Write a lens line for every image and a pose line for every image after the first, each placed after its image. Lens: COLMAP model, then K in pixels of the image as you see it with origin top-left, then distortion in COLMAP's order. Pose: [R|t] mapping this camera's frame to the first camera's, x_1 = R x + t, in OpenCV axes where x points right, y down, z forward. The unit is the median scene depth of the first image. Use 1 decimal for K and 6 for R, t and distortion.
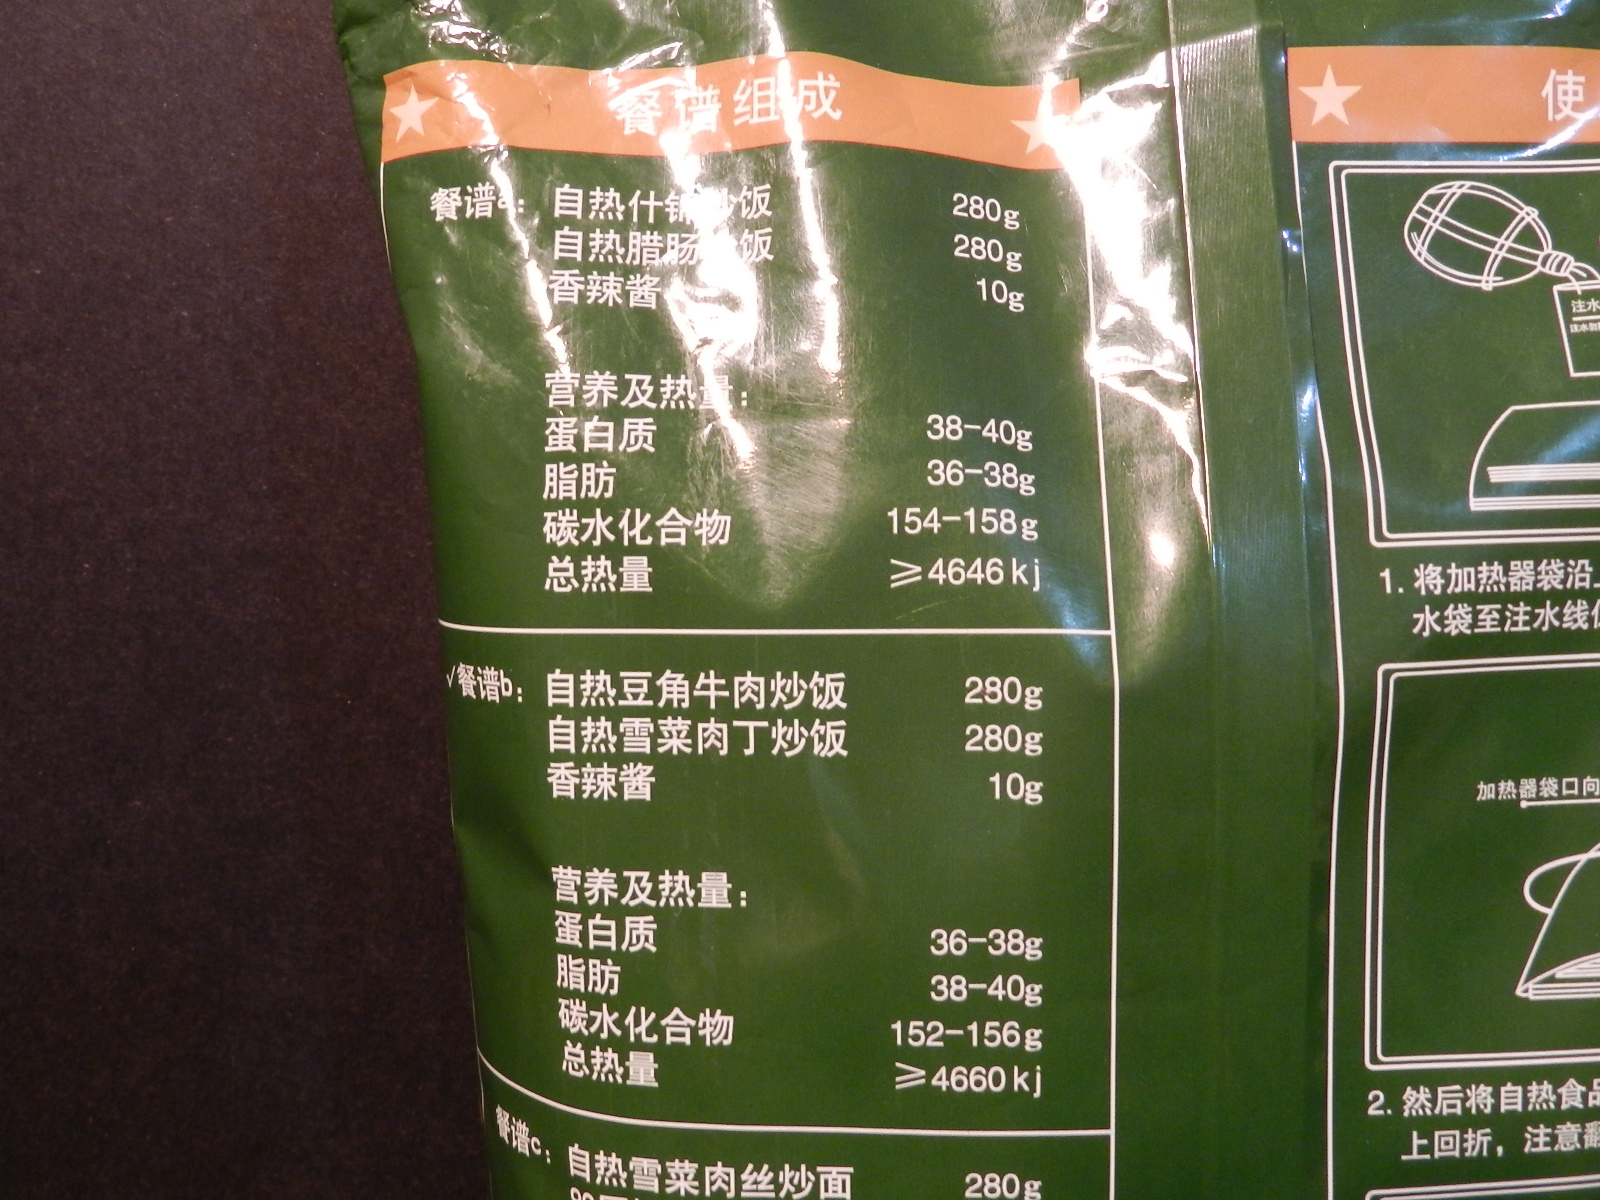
lens RADIAL K [[1496.4, 0, 808.5], [0, 1496.4, 585.4], [0, 0, 1]] dist [-0.049627, 0.000000]
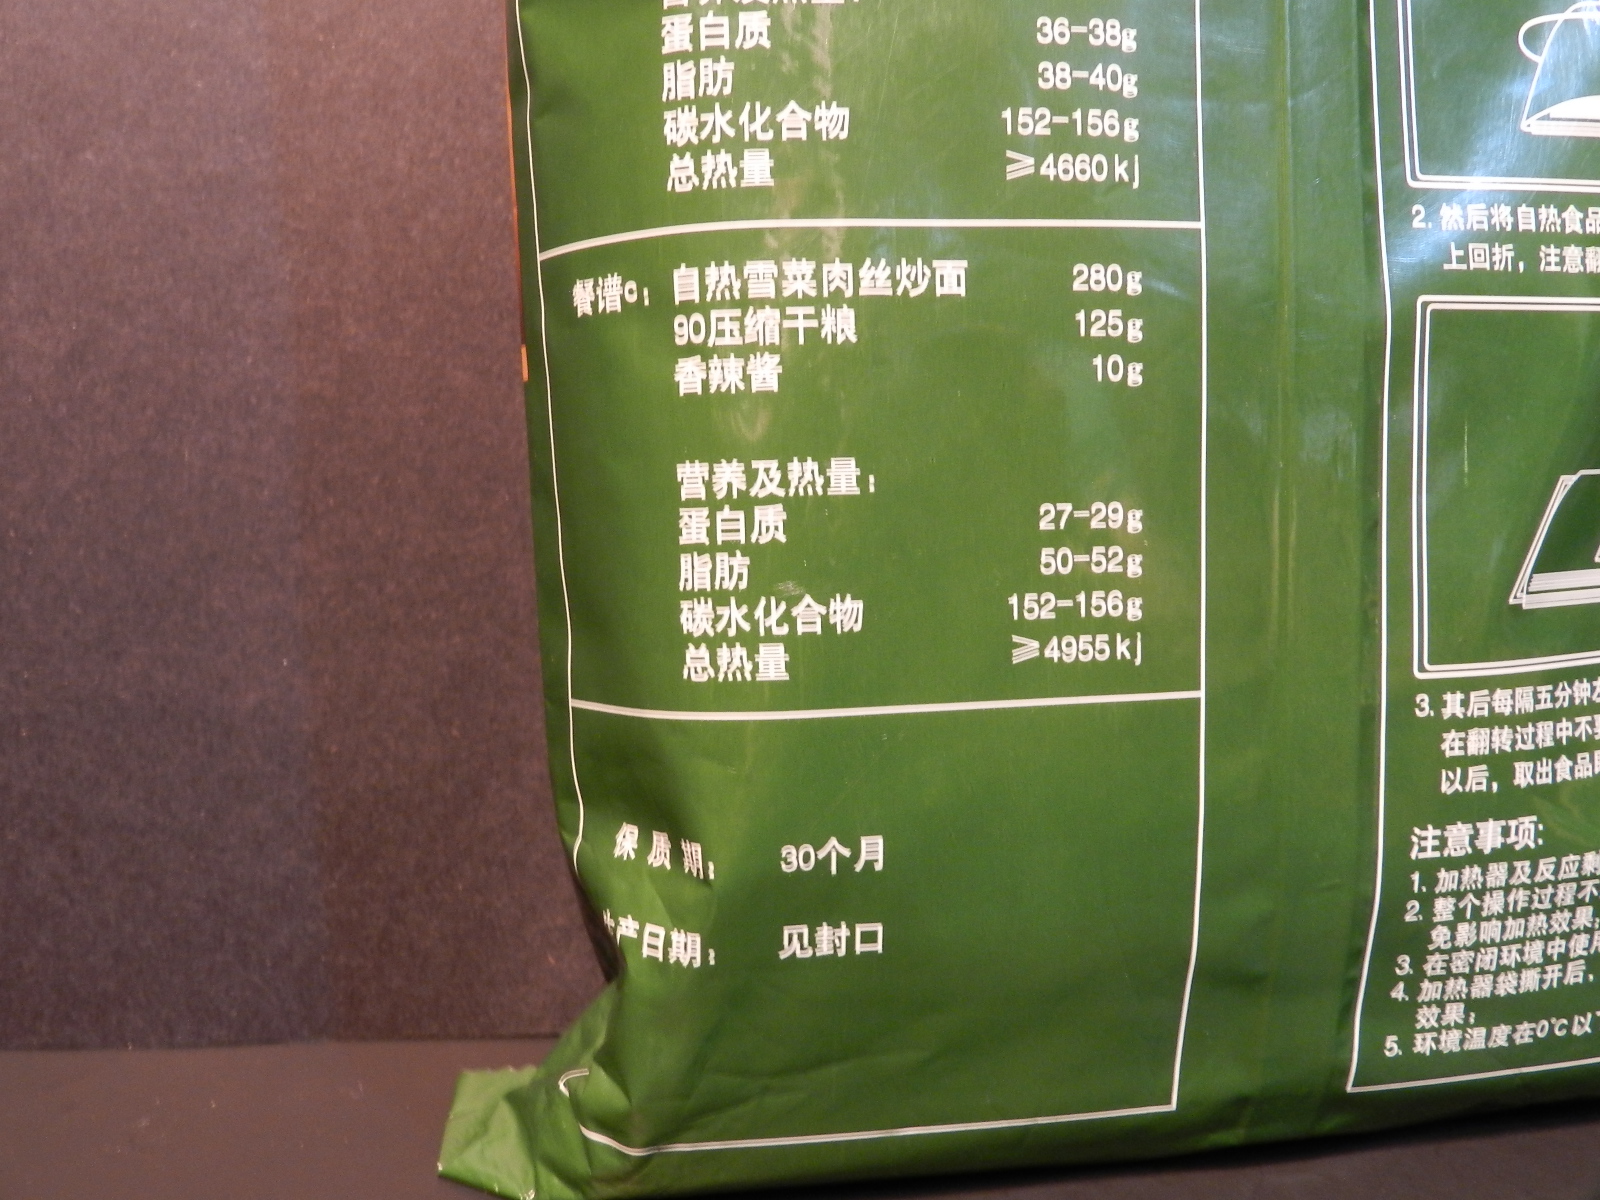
lens RADIAL K [[1496.4, 0, 807.0], [0, 1496.4, 598.5], [0, 0, 1]] dist [-0.049627, 0.000000]
pose [[0.976552, -0.021857, 0.214169, -0.221613], [0.035644, 0.997518, -0.060729, 0.499714], [-0.212310, 0.066939, 0.974907, 0.029391]]
